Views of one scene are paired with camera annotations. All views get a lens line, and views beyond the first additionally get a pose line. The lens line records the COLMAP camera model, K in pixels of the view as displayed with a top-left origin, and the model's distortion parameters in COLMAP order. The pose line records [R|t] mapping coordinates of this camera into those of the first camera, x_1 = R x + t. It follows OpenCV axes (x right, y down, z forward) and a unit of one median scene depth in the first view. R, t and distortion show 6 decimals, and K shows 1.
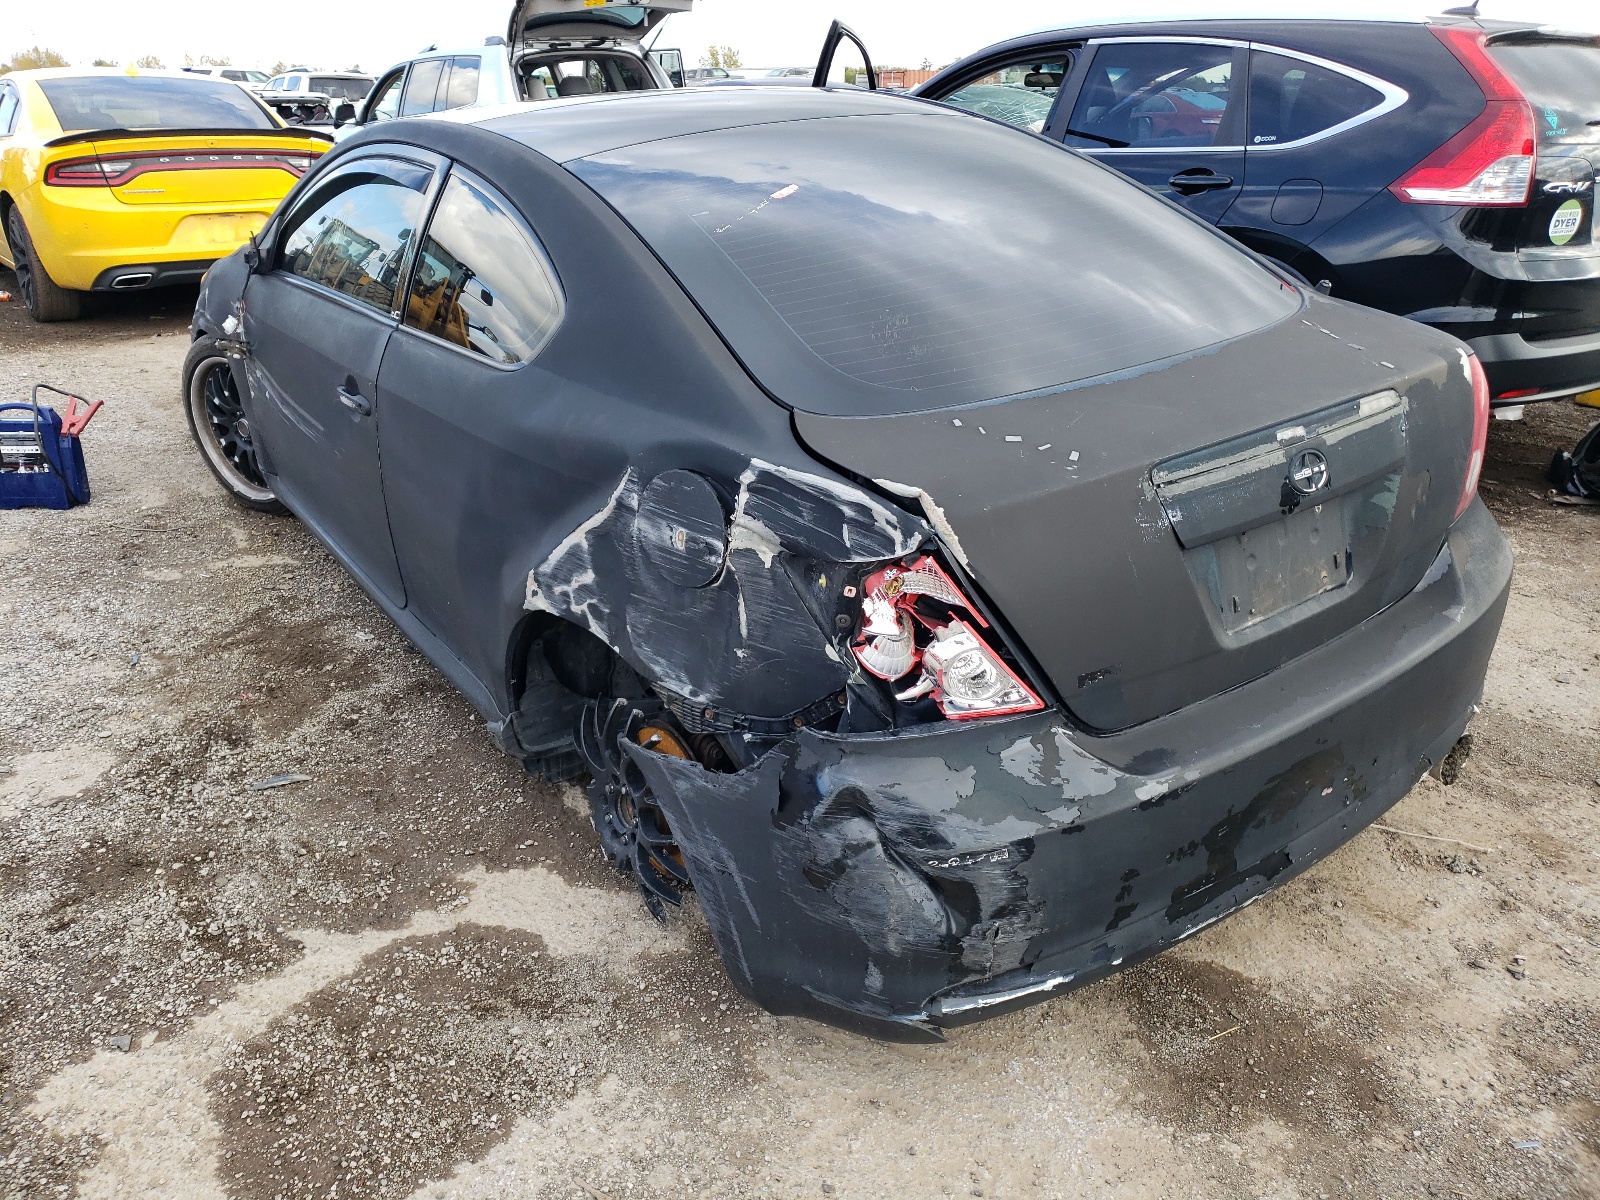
lens RADIAL K [[1311.6, 0, 792.2], [0, 1311.6, 601.0], [0, 0, 1]] dist [0.072034, -0.012928]
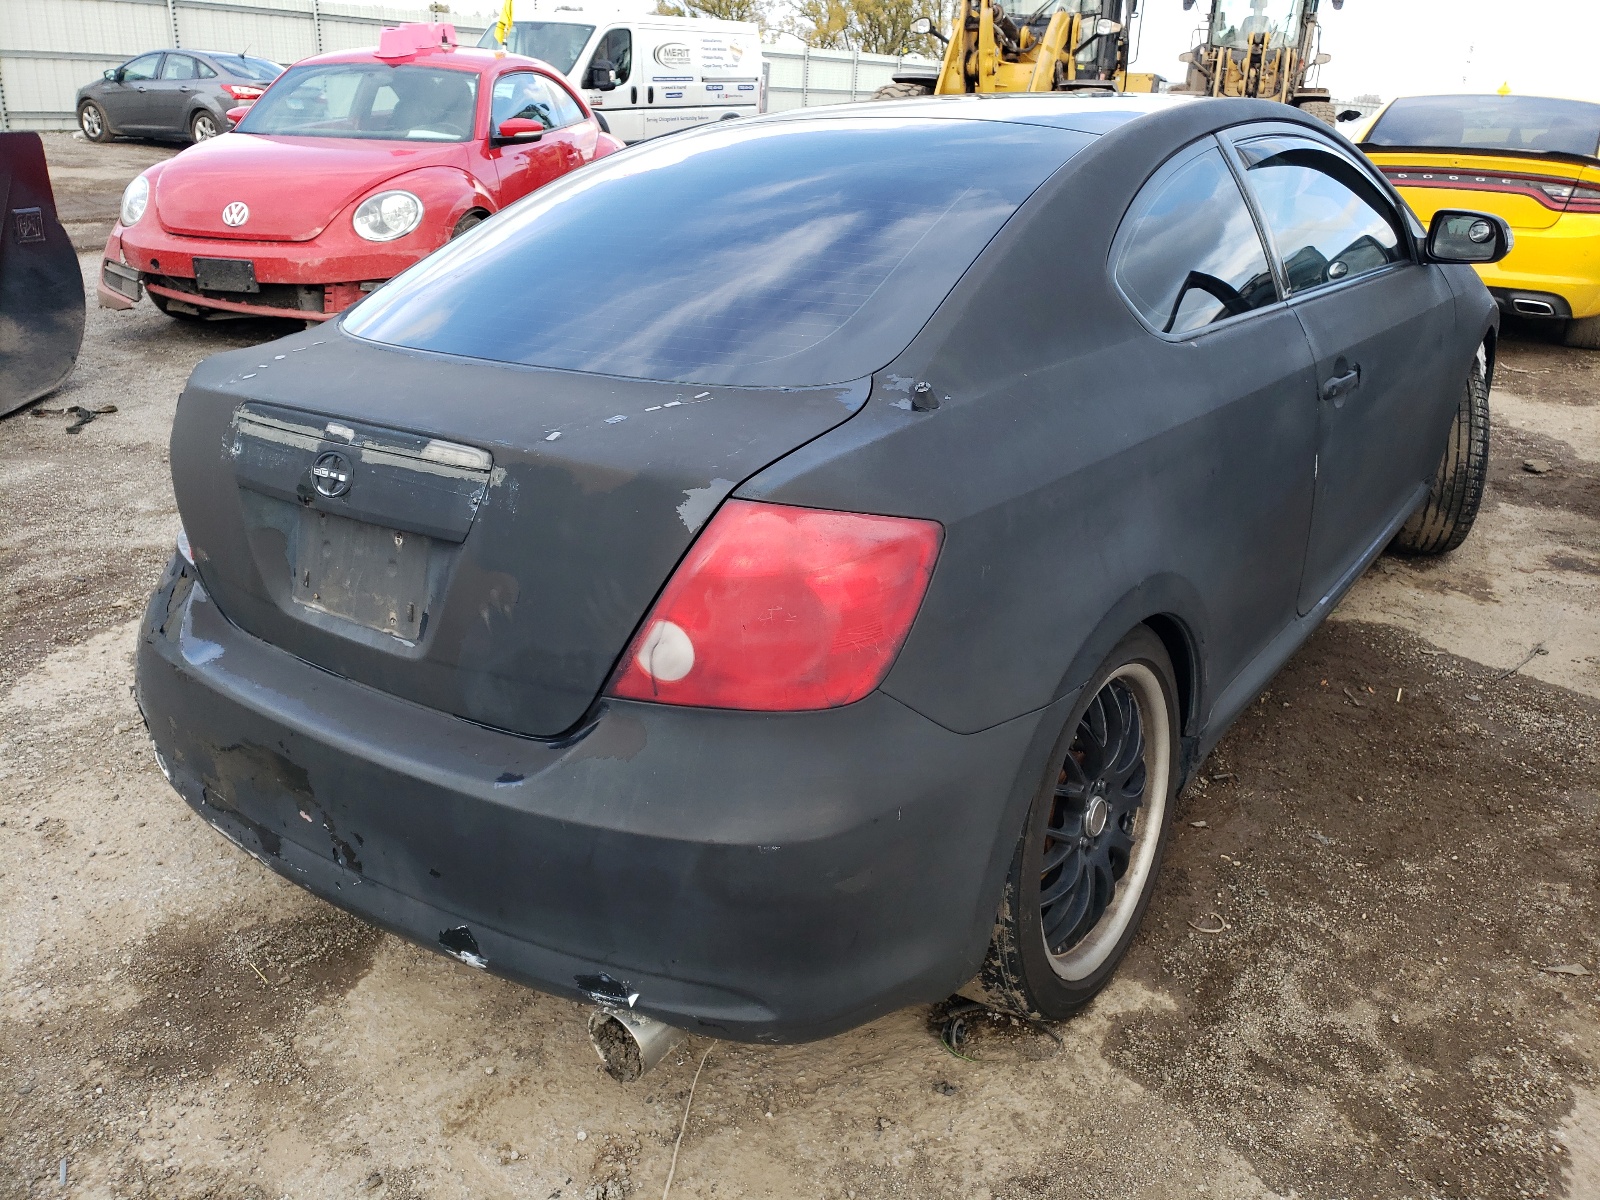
lens RADIAL K [[1311.6, 0, 792.2], [0, 1311.6, 601.0], [0, 0, 1]] dist [0.072034, -0.012928]
pose [[0.246721, 0.355604, -0.901485, 1.323754], [-0.379477, 0.891407, 0.247773, -0.367324], [0.891699, 0.280962, 0.354872, 0.964172]]
